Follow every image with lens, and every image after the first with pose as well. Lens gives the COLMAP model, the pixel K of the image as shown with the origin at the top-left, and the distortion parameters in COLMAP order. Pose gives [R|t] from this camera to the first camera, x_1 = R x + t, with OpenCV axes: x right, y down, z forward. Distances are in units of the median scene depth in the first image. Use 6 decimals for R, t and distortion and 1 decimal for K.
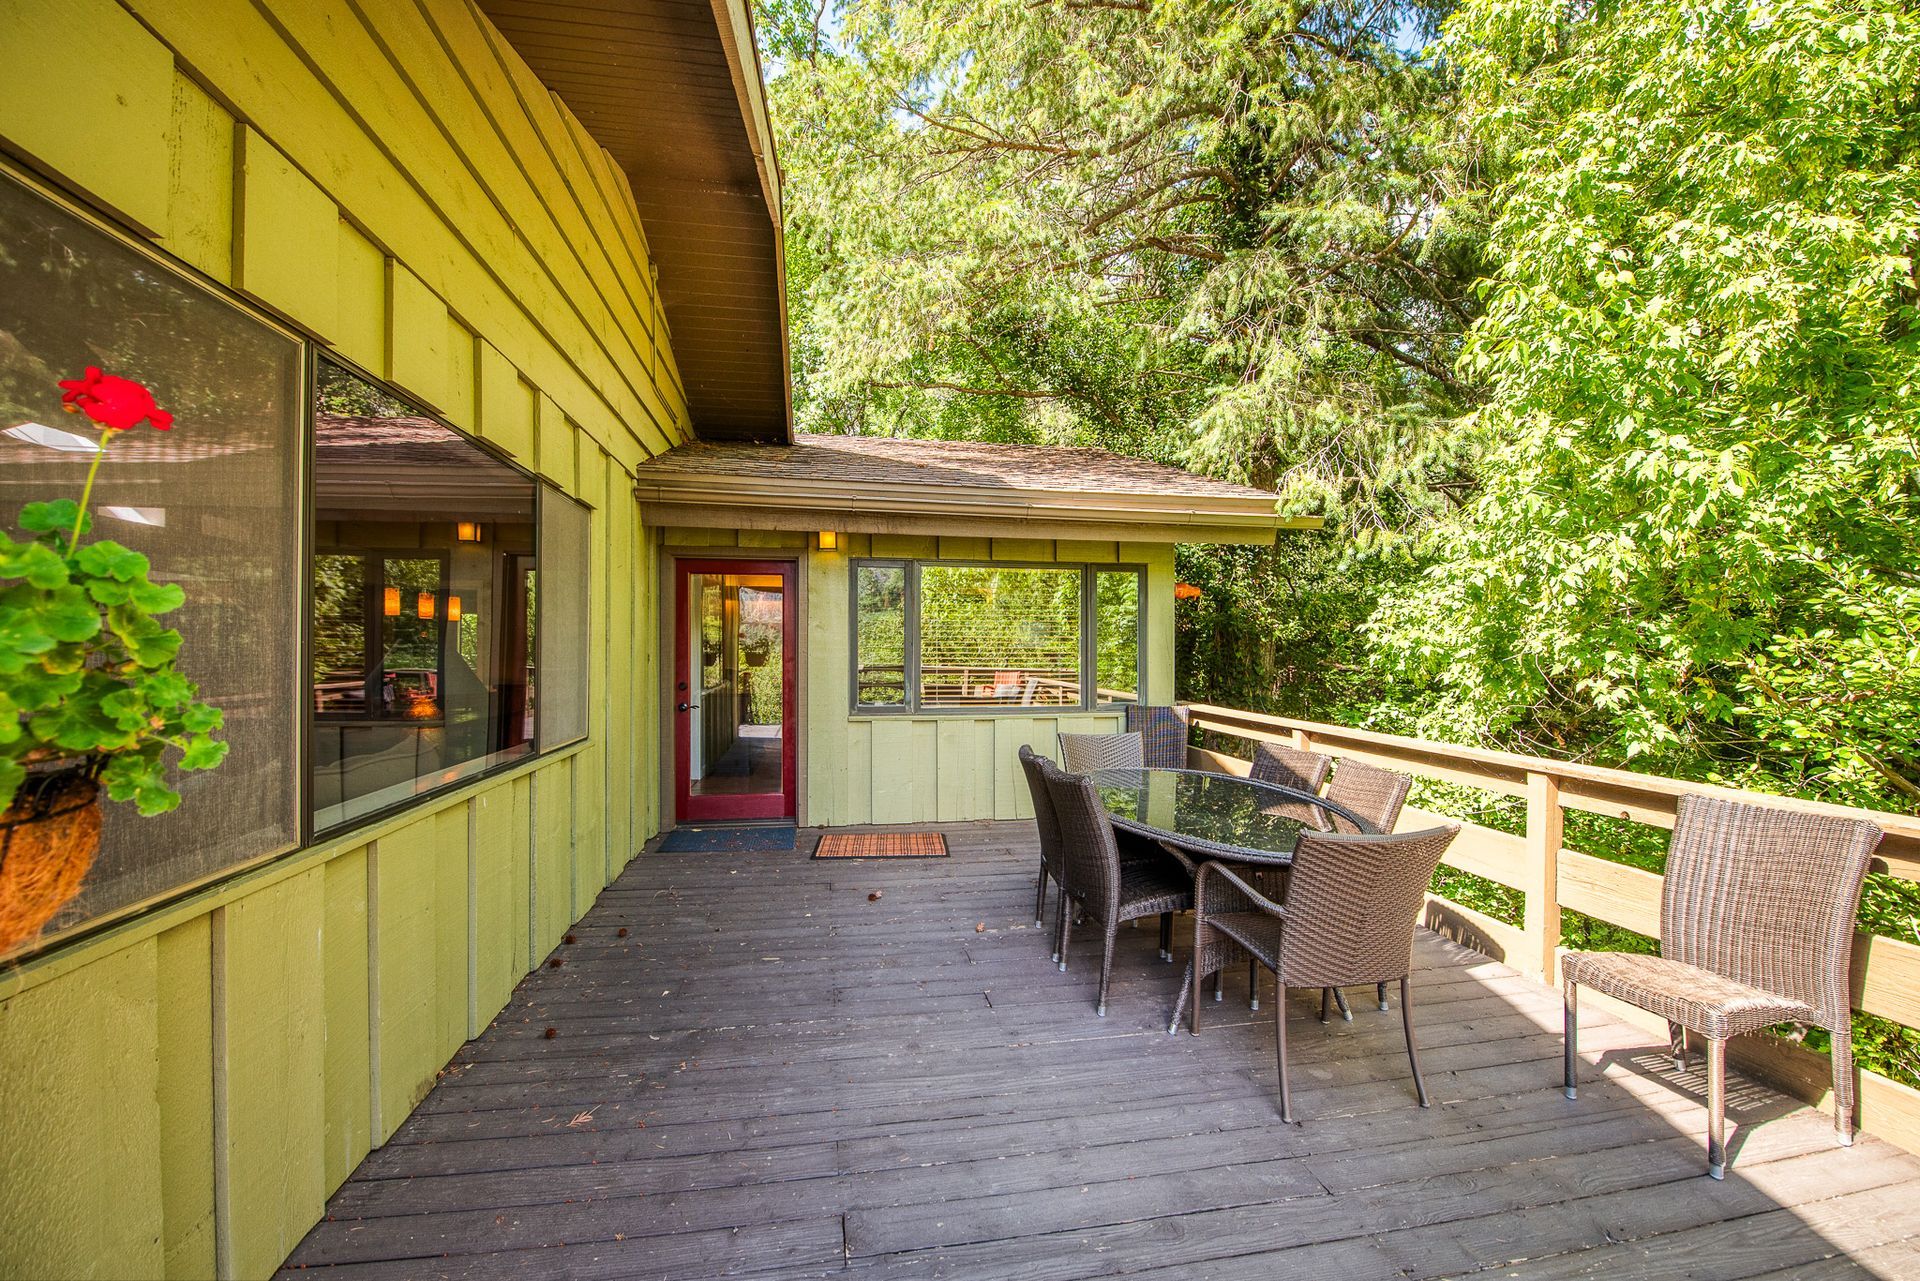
lens RADIAL K [[824.7, 0, 960.4], [0, 824.7, 669.8], [0, 0, 1]] dist [-0.000820, -0.000144]
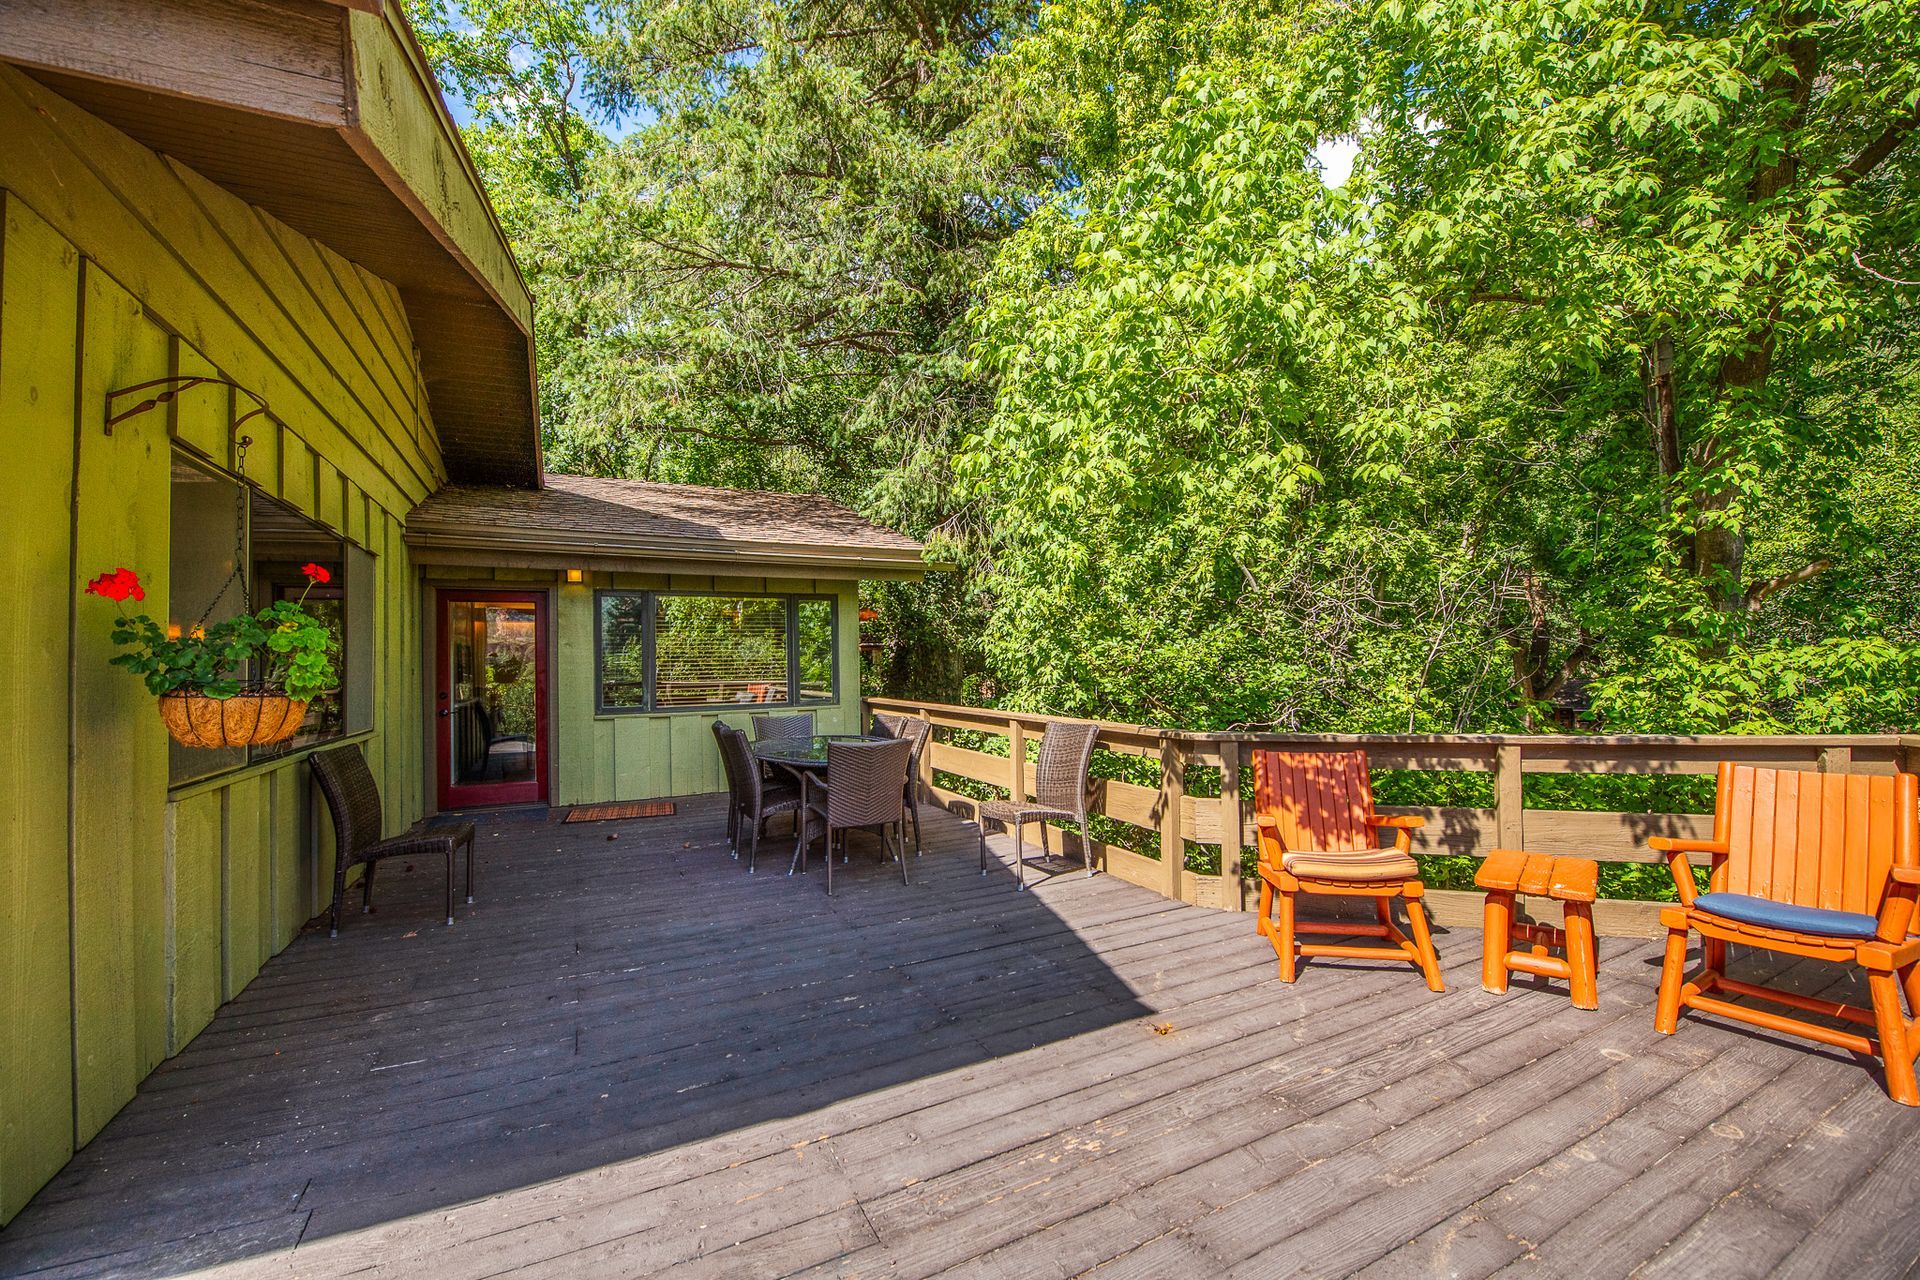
lens RADIAL K [[793.9, 0, 971.5], [0, 793.9, 657.1], [0, 0, 1]] dist [-0.015167, -0.003259]
pose [[0.956354, -0.017067, 0.291710, 0.063180], [0.027502, 0.999119, -0.031707, 0.021573], [-0.290912, 0.038346, 0.955981, -0.315082]]
